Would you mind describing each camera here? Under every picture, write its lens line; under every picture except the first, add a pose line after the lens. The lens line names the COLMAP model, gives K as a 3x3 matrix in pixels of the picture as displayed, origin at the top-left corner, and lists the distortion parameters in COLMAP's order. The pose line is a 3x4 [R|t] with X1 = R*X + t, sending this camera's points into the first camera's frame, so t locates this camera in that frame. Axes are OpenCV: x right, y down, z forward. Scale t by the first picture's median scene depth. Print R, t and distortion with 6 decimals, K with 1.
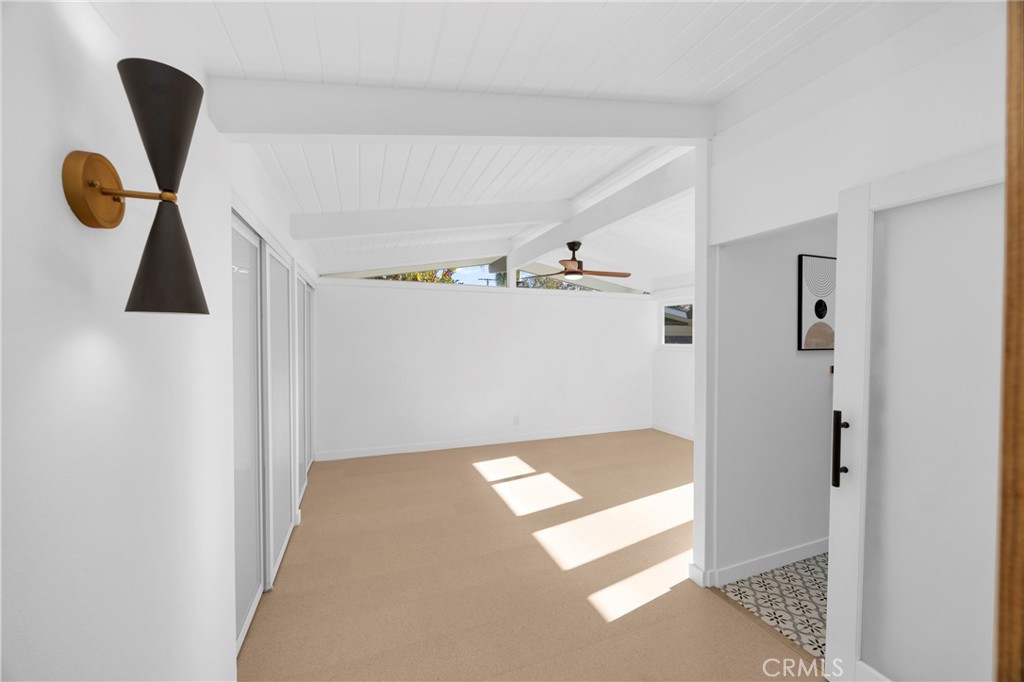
lens RADIAL K [[367.8, 0, 484.4], [0, 367.8, 341.5], [0, 0, 1]] dist [0.001065, -0.000003]
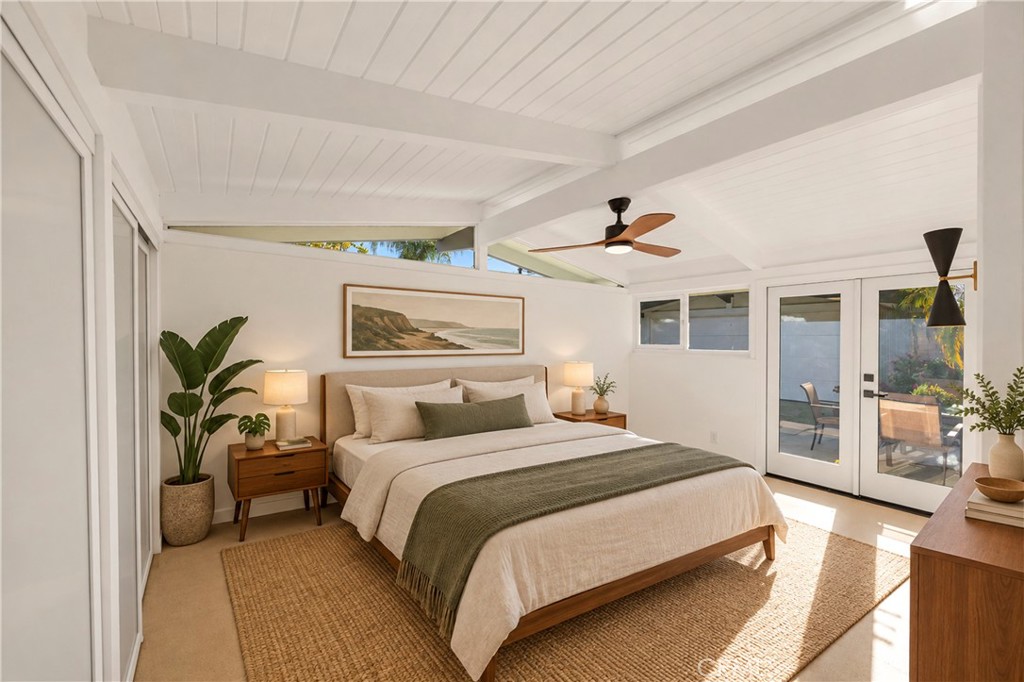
lens RADIAL K [[367.8, 0, 484.4], [0, 367.8, 341.5], [0, 0, 1]] dist [0.001065, -0.000003]
pose [[0.950855, -0.006377, 0.309572, -0.210977], [0.006028, 0.999980, 0.002084, -0.006858], [-0.309579, -0.000116, 0.950874, 0.416732]]
